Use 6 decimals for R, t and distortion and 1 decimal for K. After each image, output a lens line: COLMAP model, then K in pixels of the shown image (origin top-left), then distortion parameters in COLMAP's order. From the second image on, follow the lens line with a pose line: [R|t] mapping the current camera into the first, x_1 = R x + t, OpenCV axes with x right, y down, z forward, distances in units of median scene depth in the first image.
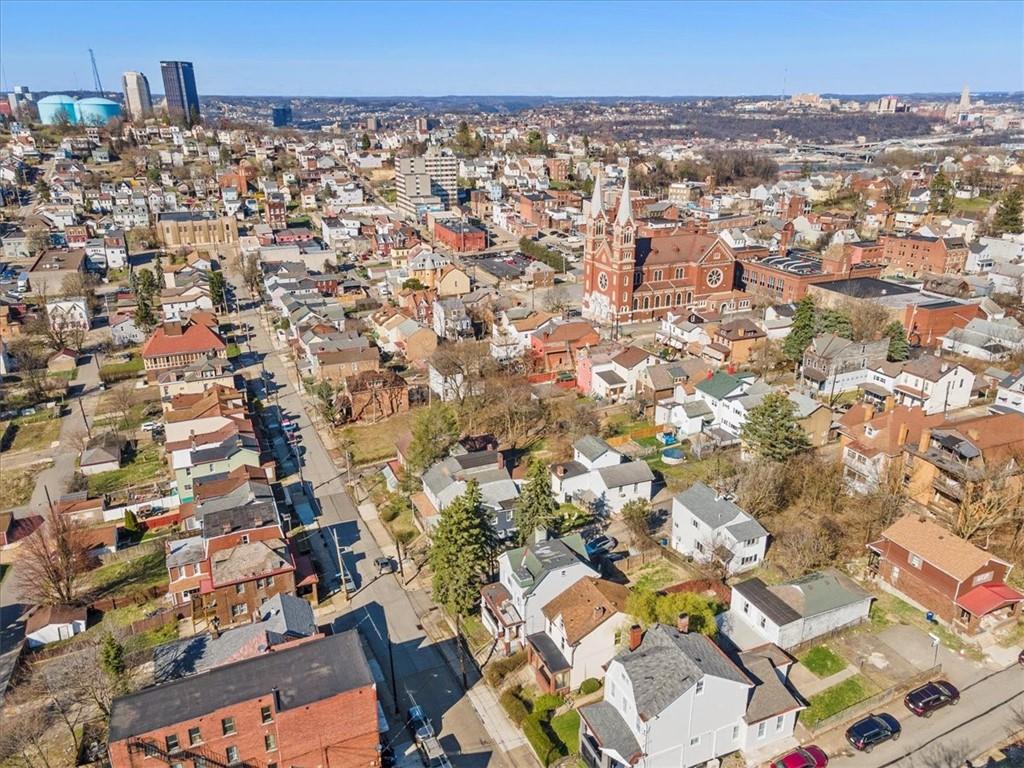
lens RADIAL K [[743.3, 0, 516.0], [0, 743.3, 392.4], [0, 0, 1]] dist [0.032595, 0.017786]
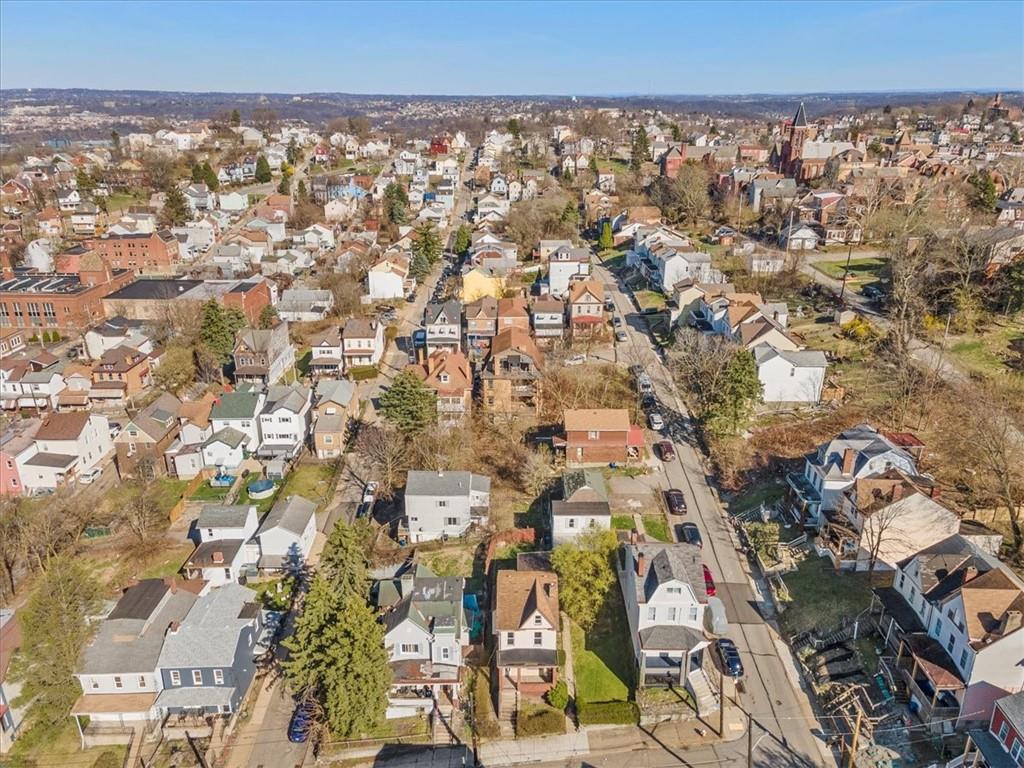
lens RADIAL K [[743.3, 0, 506.8], [0, 743.3, 385.7], [0, 0, 1]] dist [0.032595, 0.017786]
pose [[0.406898, -0.330647, 0.851532, -0.253143], [0.334606, 0.921351, 0.197868, -0.069785], [-0.849984, 0.204415, 0.485532, 0.170633]]
